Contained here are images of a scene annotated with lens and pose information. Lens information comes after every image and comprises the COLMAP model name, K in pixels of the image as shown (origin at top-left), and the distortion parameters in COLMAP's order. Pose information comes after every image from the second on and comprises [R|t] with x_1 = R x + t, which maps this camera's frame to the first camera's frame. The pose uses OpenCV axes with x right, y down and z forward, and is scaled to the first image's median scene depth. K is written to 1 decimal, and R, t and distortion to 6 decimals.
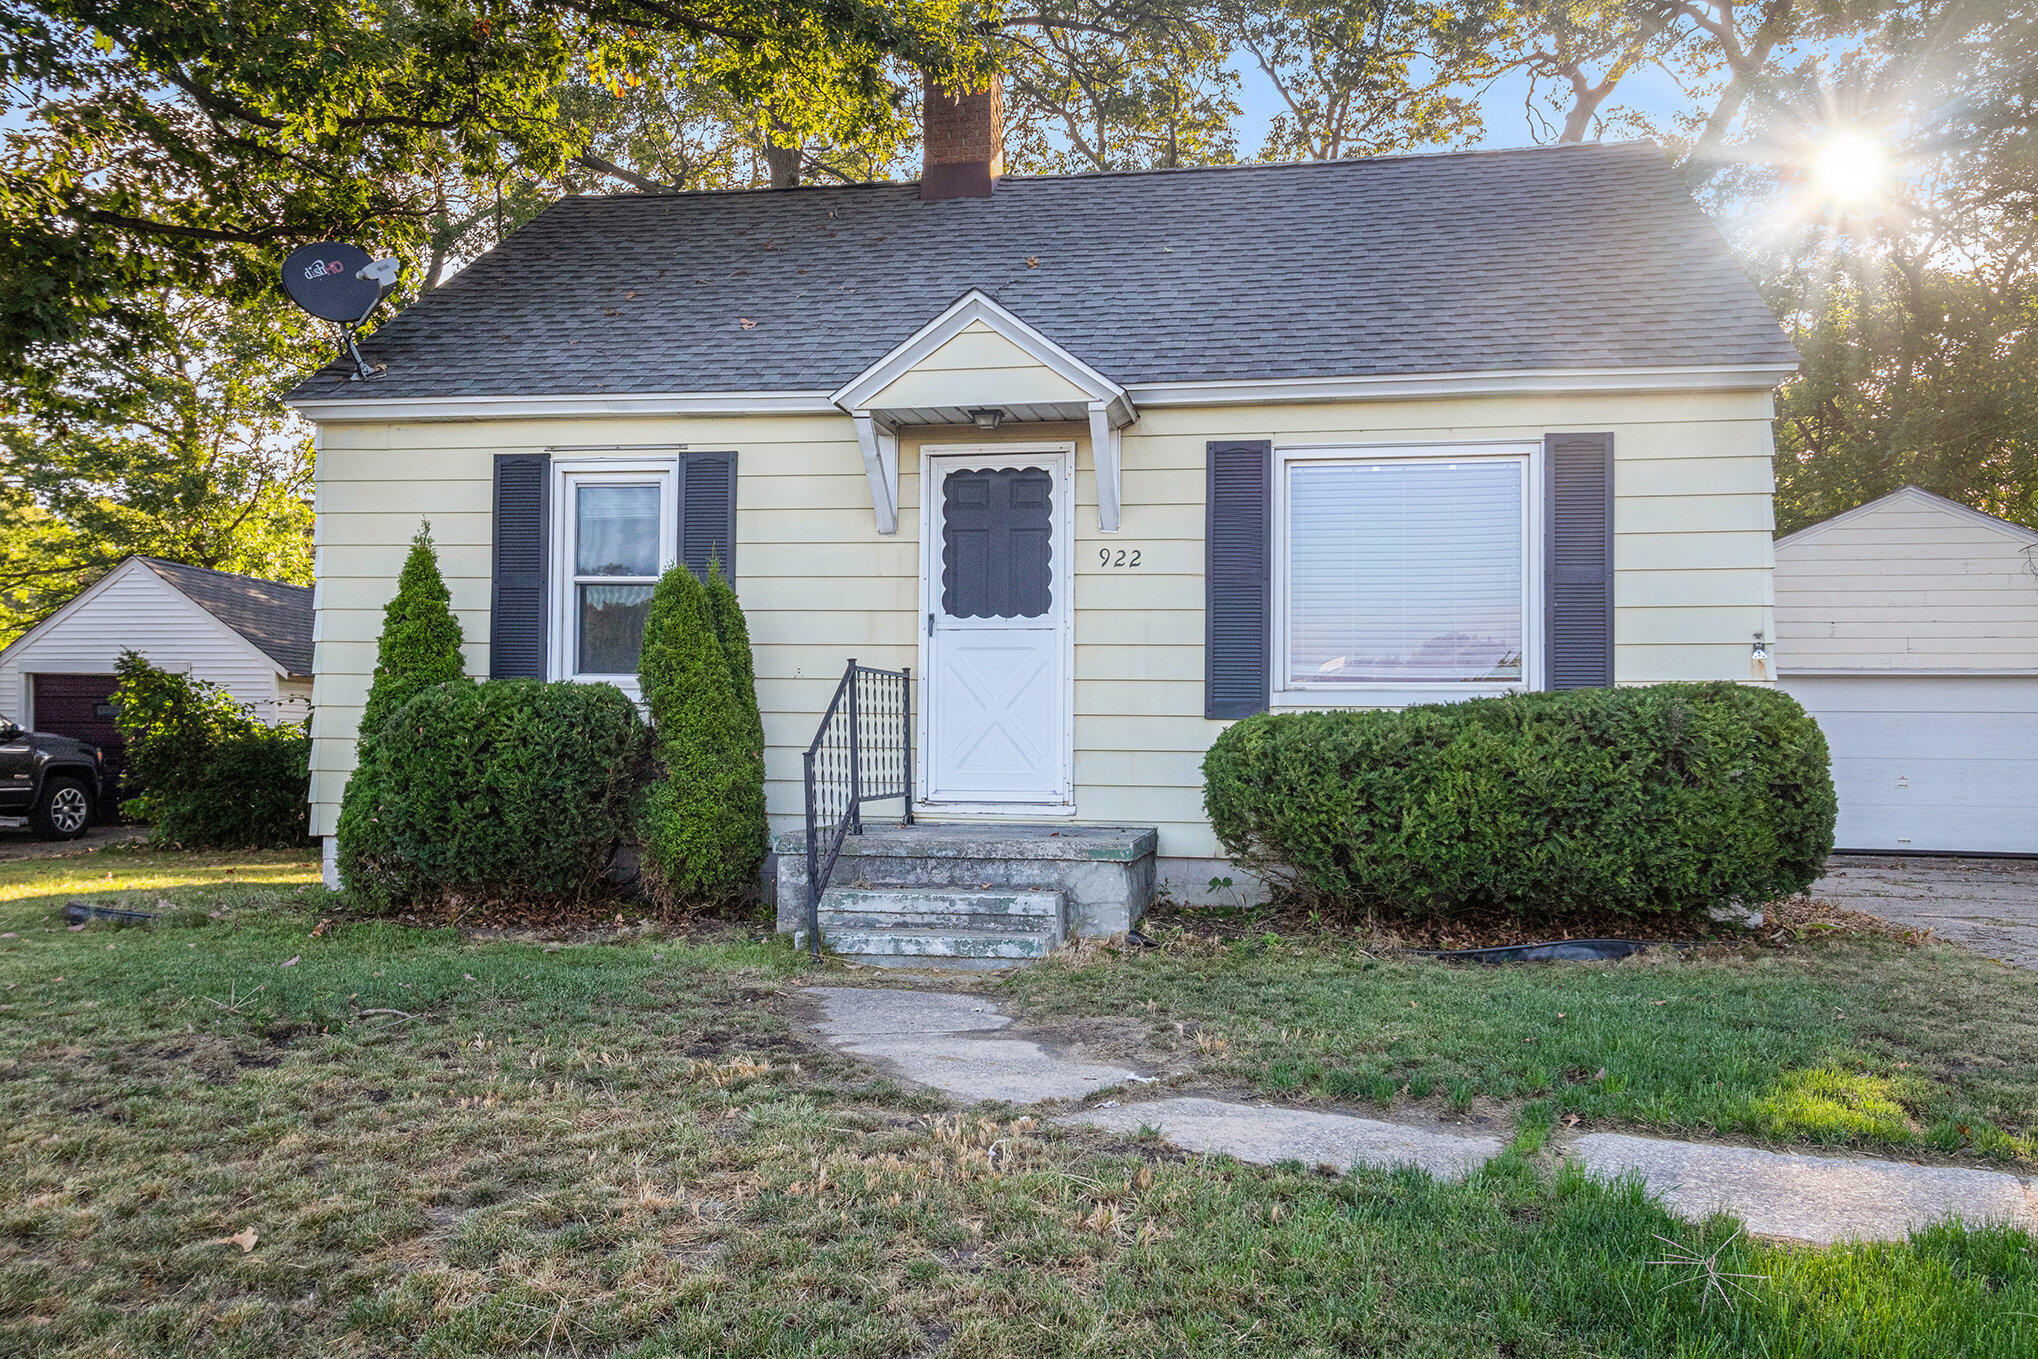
lens RADIAL K [[1697.5, 0, 1019.0], [0, 1697.5, 681.6], [0, 0, 1]] dist [0.019375, 0.000959]
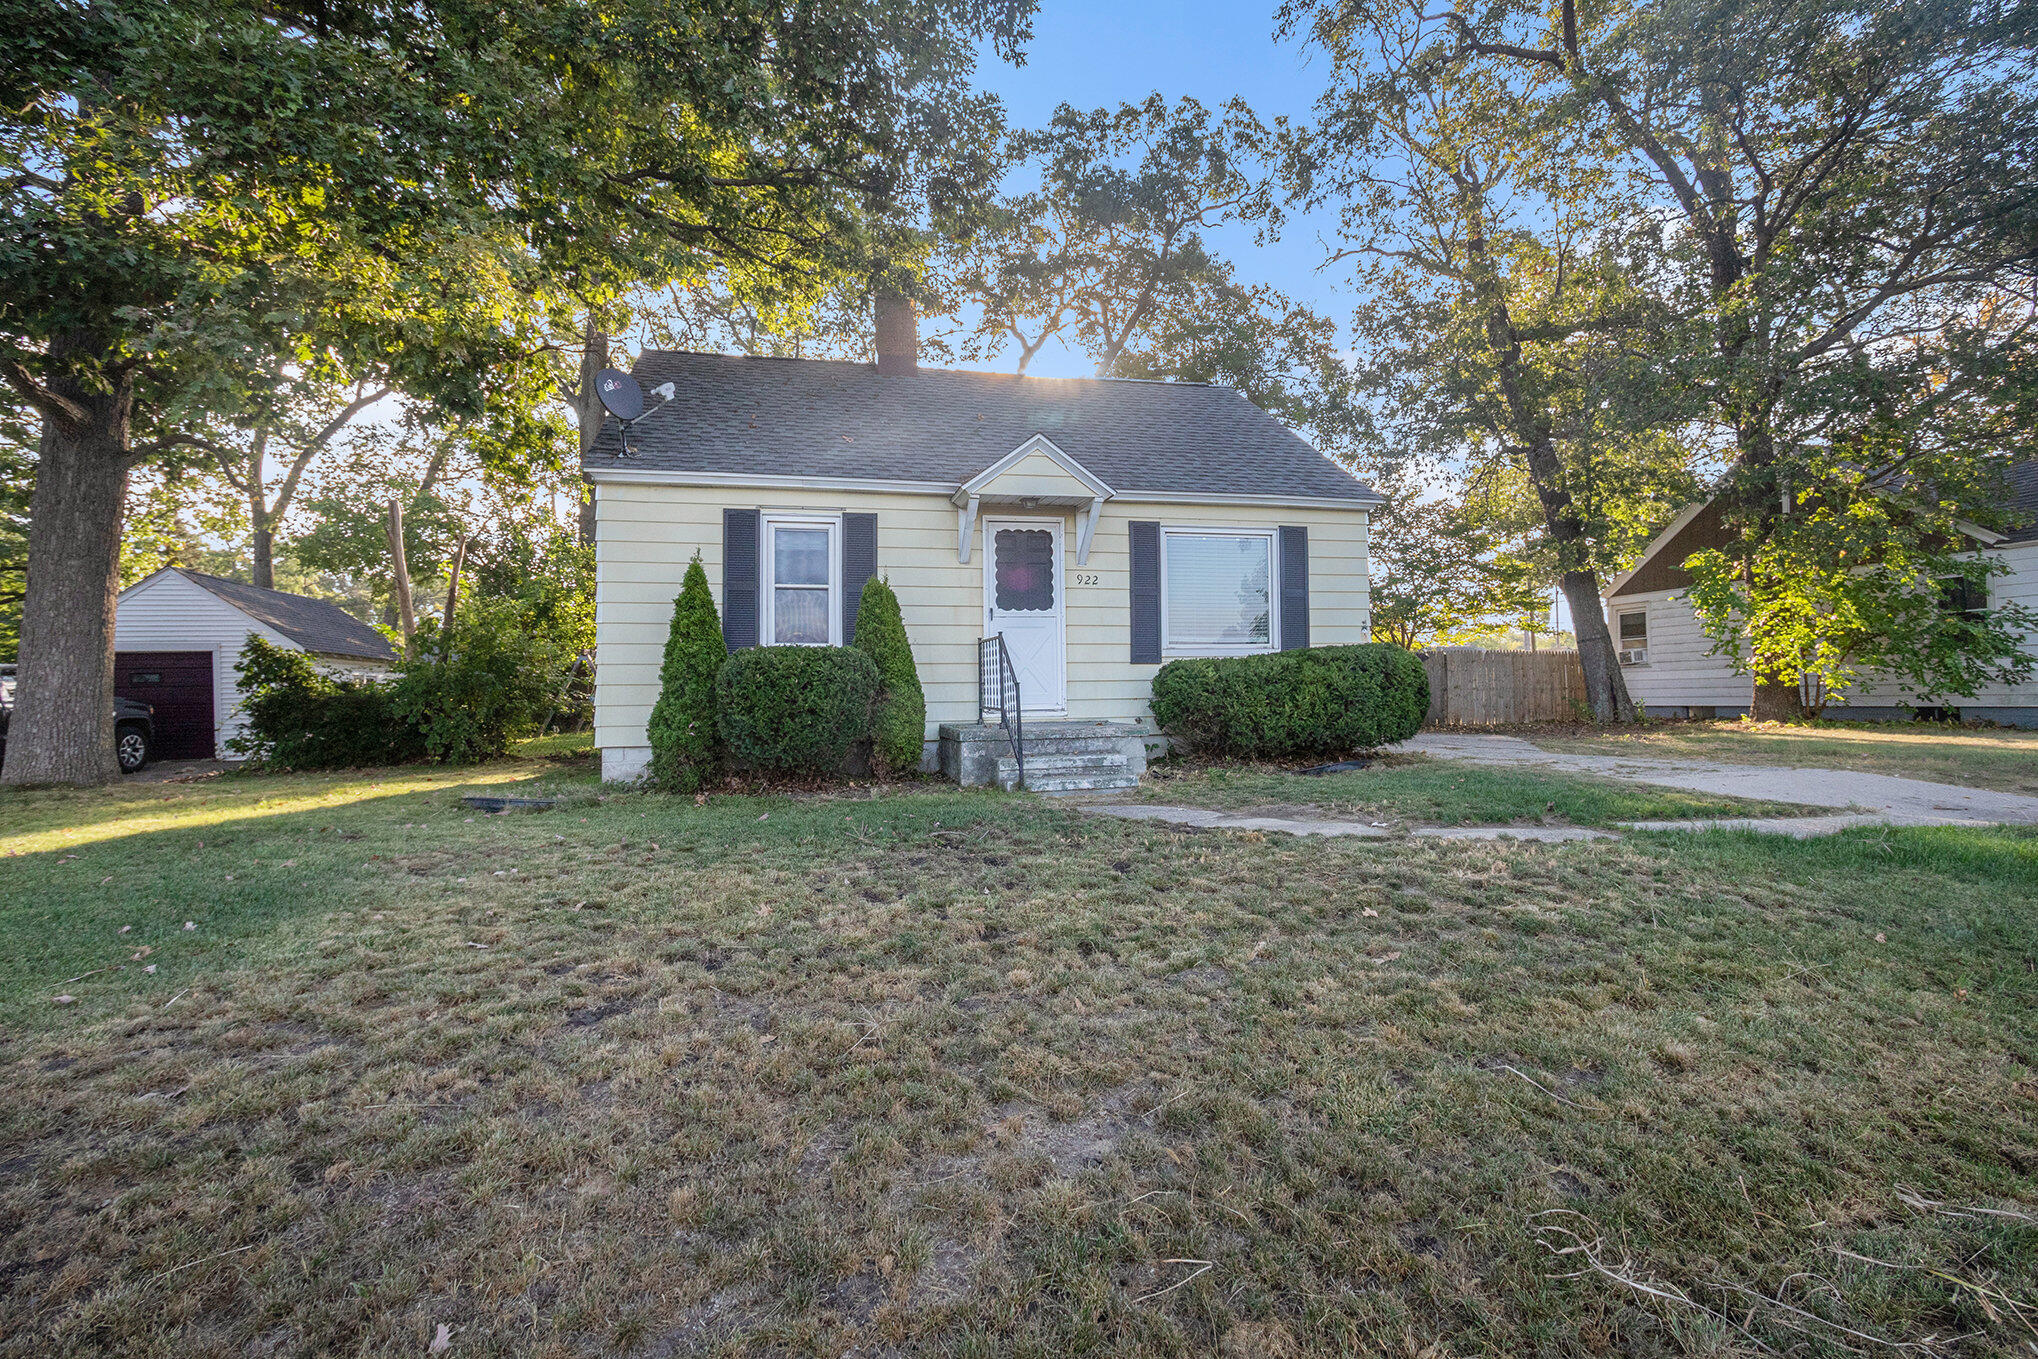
lens RADIAL K [[940.2, 0, 1018.9], [0, 940.2, 677.6], [0, 0, 1]] dist [-0.003700, -0.000049]
pose [[0.916636, -0.019380, 0.399253, -0.433984], [0.009544, 0.999600, 0.026610, 0.007724], [-0.399609, -0.020581, 0.916455, 0.063086]]
